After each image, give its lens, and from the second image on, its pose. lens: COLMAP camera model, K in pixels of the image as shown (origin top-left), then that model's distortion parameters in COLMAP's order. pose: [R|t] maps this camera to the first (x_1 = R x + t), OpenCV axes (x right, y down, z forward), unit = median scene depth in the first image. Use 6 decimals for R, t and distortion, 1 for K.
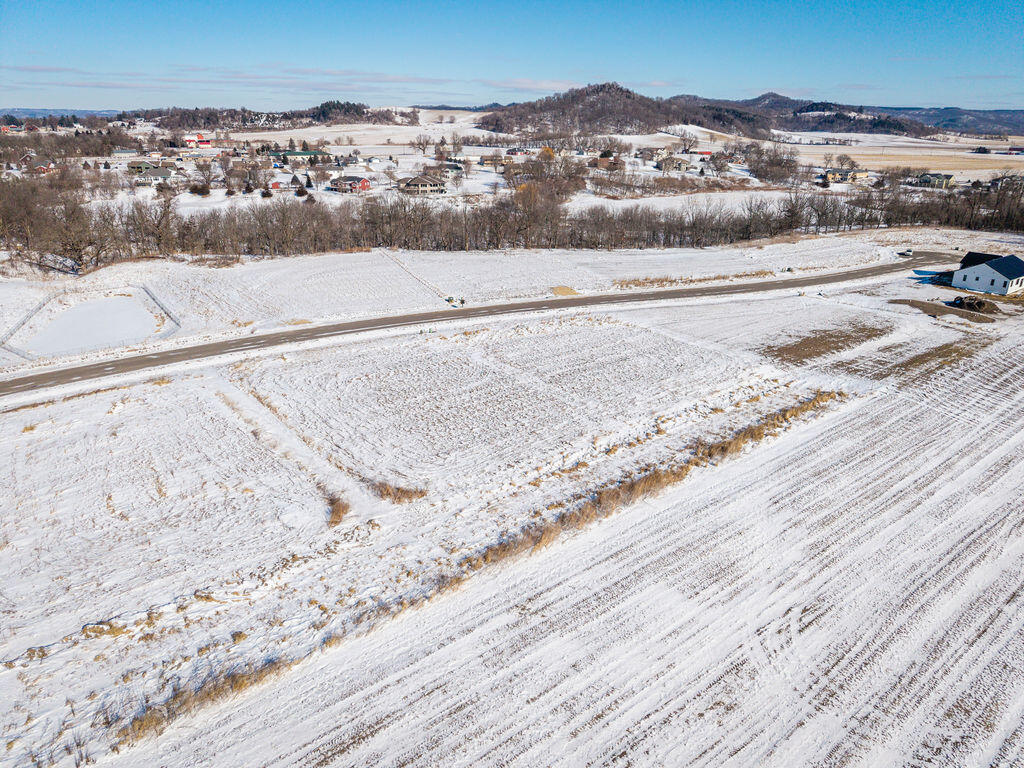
lens RADIAL K [[688.8, 0, 511.5], [0, 688.8, 378.6], [0, 0, 1]] dist [0.009271, -0.010345]
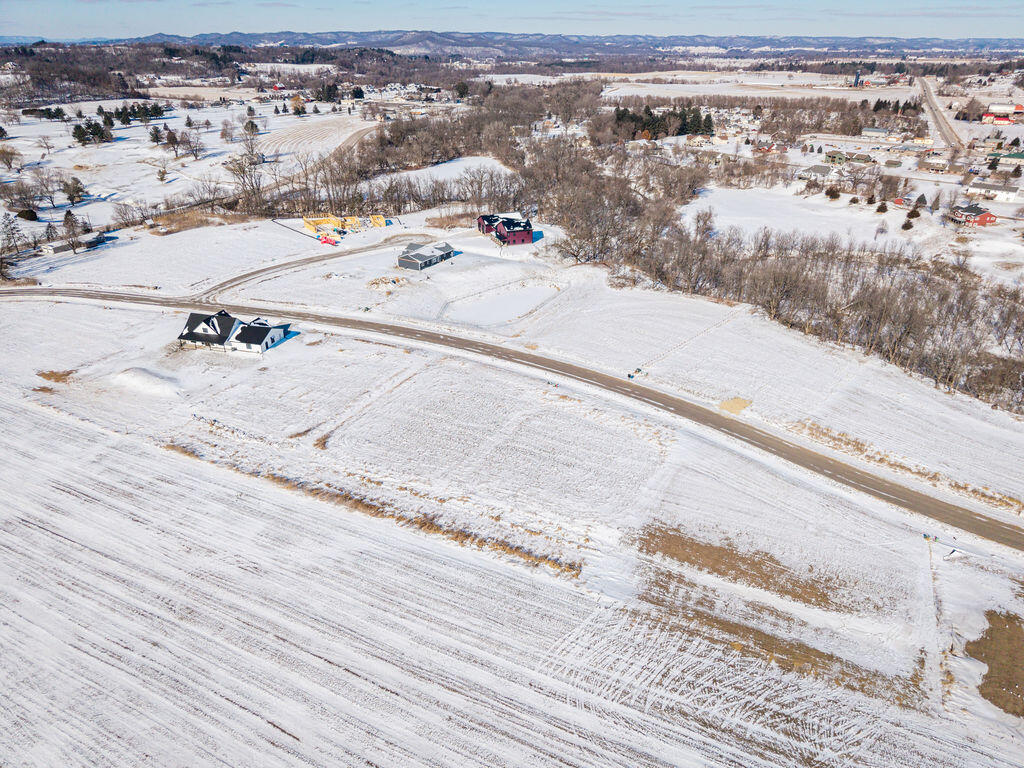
lens RADIAL K [[688.8, 0, 514.3], [0, 688.8, 383.6], [0, 0, 1]] dist [0.009271, -0.010345]
pose [[0.426416, 0.393647, -0.814378, 1.256041], [-0.315772, 0.908475, 0.273790, -0.551369], [0.847619, 0.140409, 0.511691, 0.295807]]
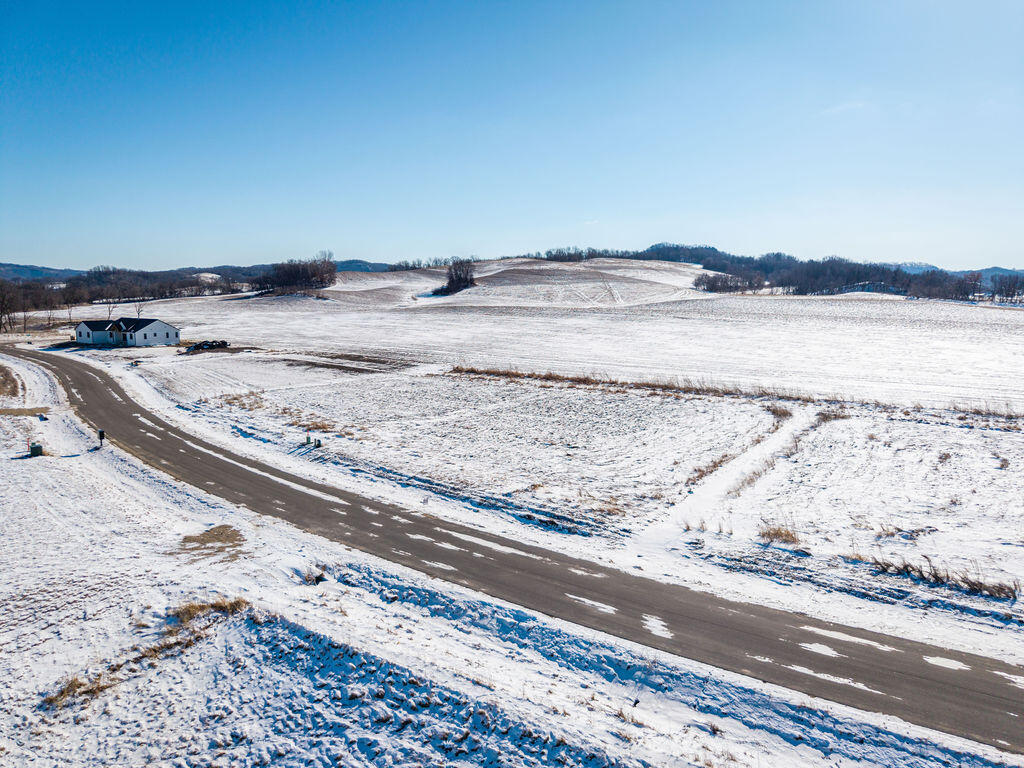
lens RADIAL K [[688.8, 0, 511.1], [0, 688.8, 383.5], [0, 0, 1]] dist [0.009271, -0.010345]
pose [[-0.301293, -0.137721, 0.943534, -0.881292], [0.319631, 0.917679, 0.236012, -0.246720], [-0.898365, 0.372691, -0.232470, 1.257815]]
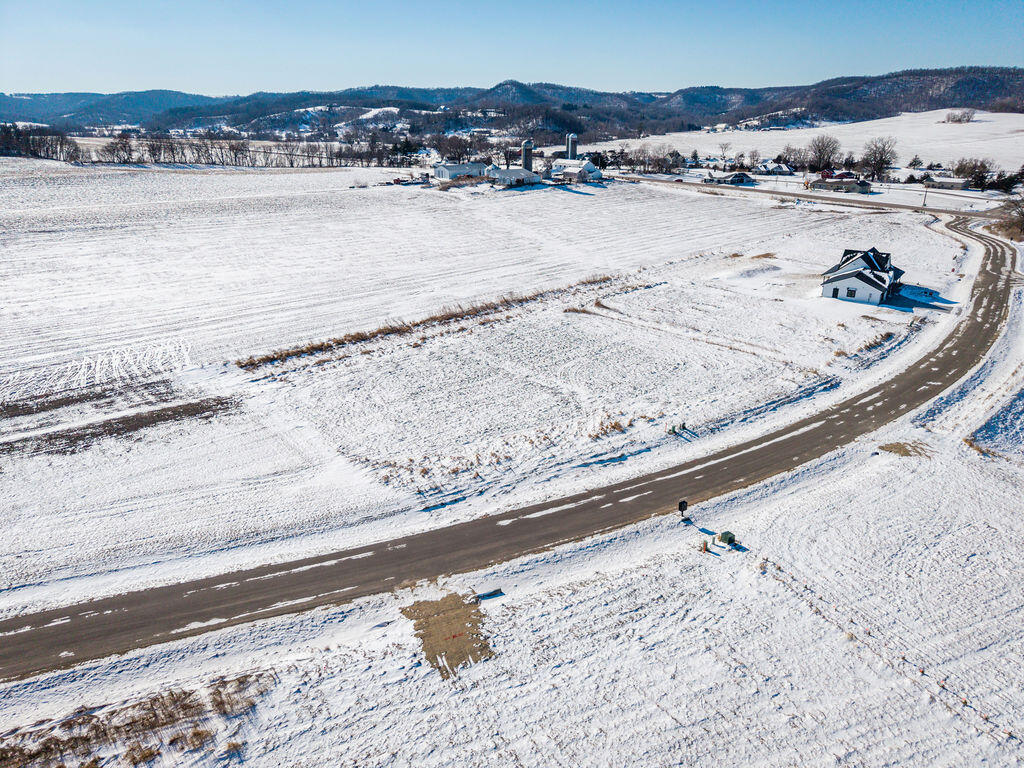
lens RADIAL K [[688.8, 0, 512.6], [0, 688.8, 386.8], [0, 0, 1]] dist [0.009271, -0.010345]
pose [[-0.998133, 0.015044, -0.059202, 0.104232], [-0.027968, 0.749079, 0.661890, -0.713258], [0.054305, 0.662310, -0.747260, 1.917797]]
